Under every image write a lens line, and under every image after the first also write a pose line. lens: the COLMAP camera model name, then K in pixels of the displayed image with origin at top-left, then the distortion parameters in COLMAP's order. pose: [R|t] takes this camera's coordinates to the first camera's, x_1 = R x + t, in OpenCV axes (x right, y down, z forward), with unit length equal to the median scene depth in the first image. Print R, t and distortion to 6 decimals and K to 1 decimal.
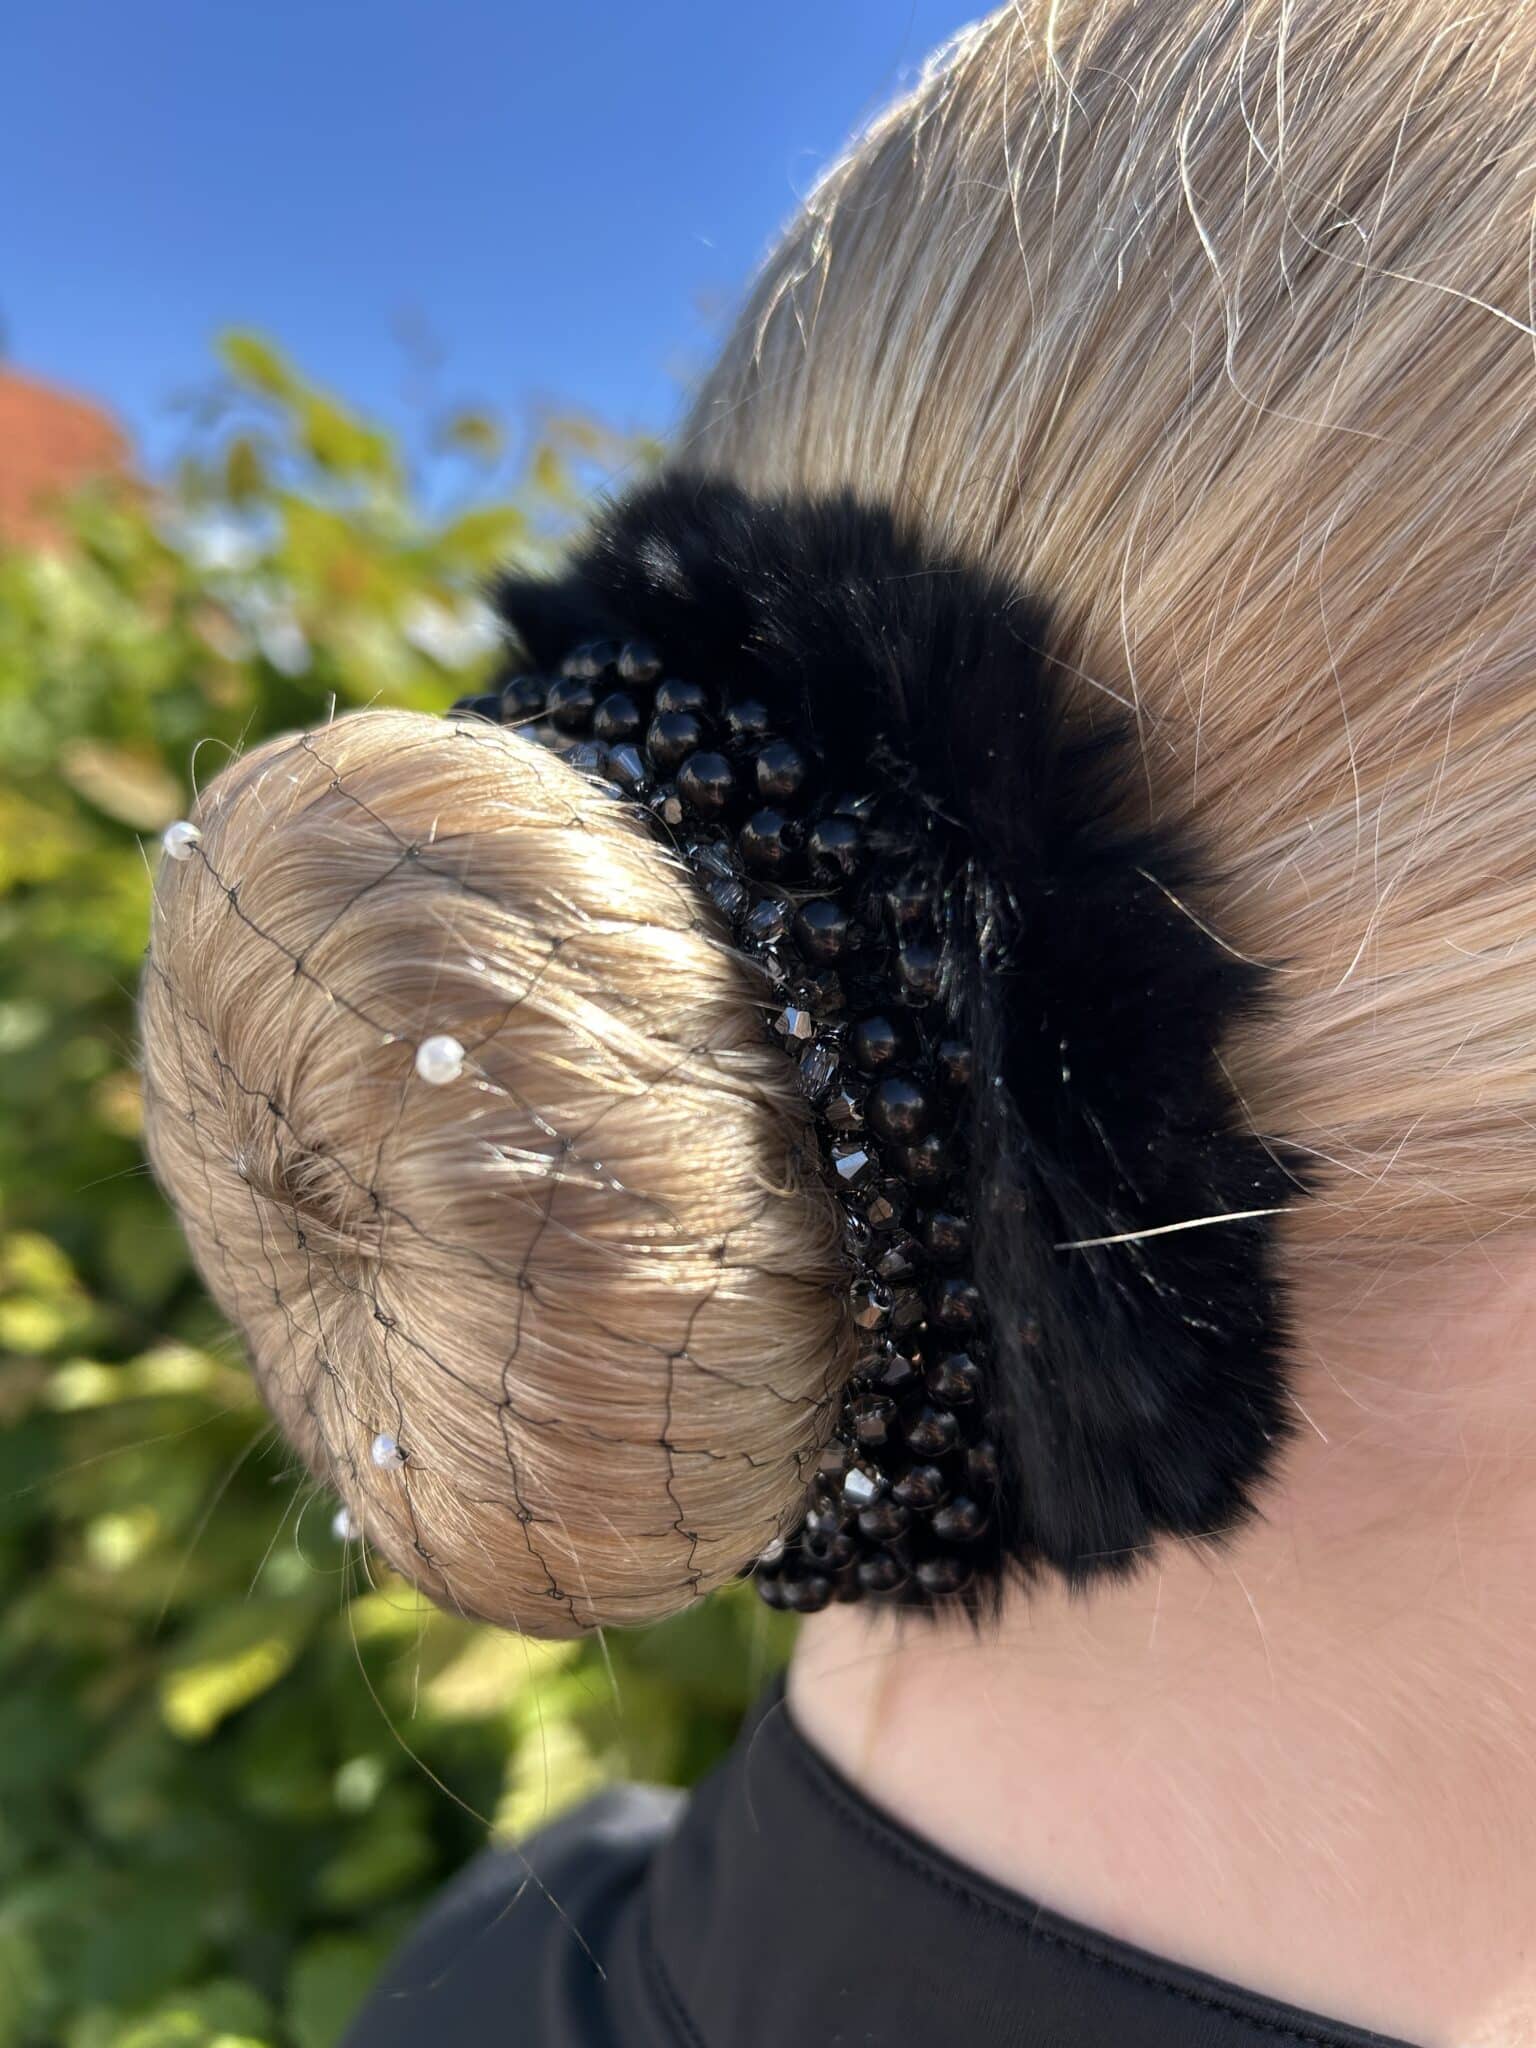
lens RADIAL K [[1619.2, 0, 768.0], [0, 1619.2, 1024.0], [0, 0, 1]] dist [-0.021003, 0.038718]
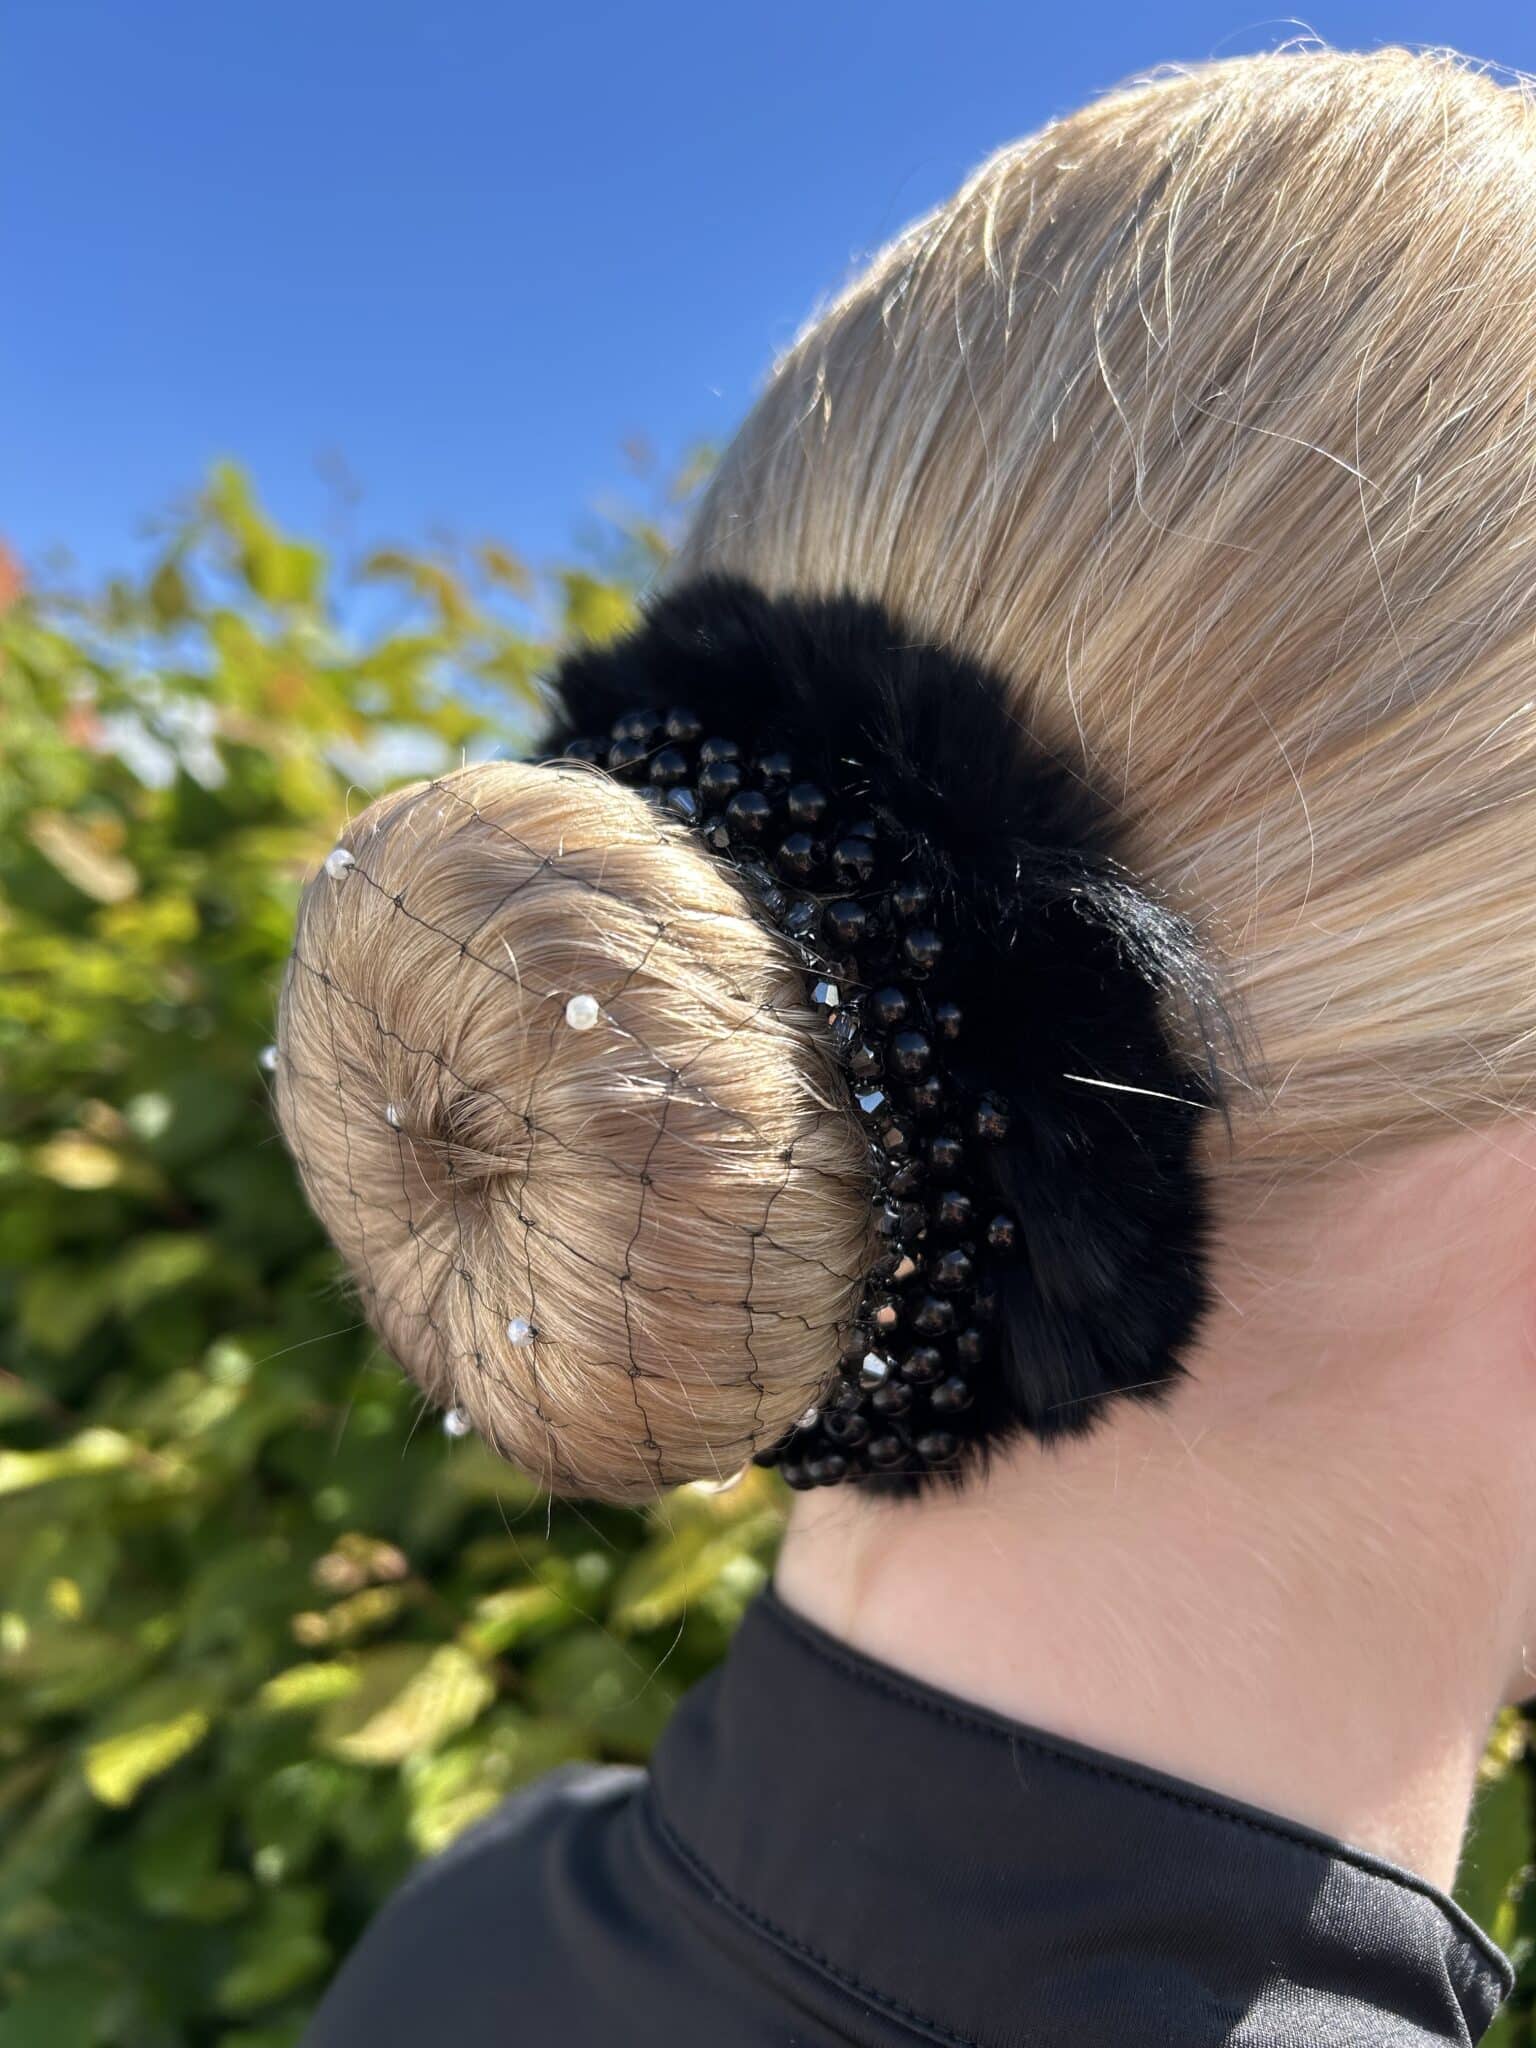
lens RADIAL K [[1531.3, 0, 768.0], [0, 1531.3, 1024.0], [0, 0, 1]] dist [0.003580, -0.000245]
pose [[0.998303, -0.020667, 0.054446, -0.097855], [0.022831, 0.998961, -0.039430, 0.070903], [-0.053575, 0.040606, 0.997738, -0.230643]]
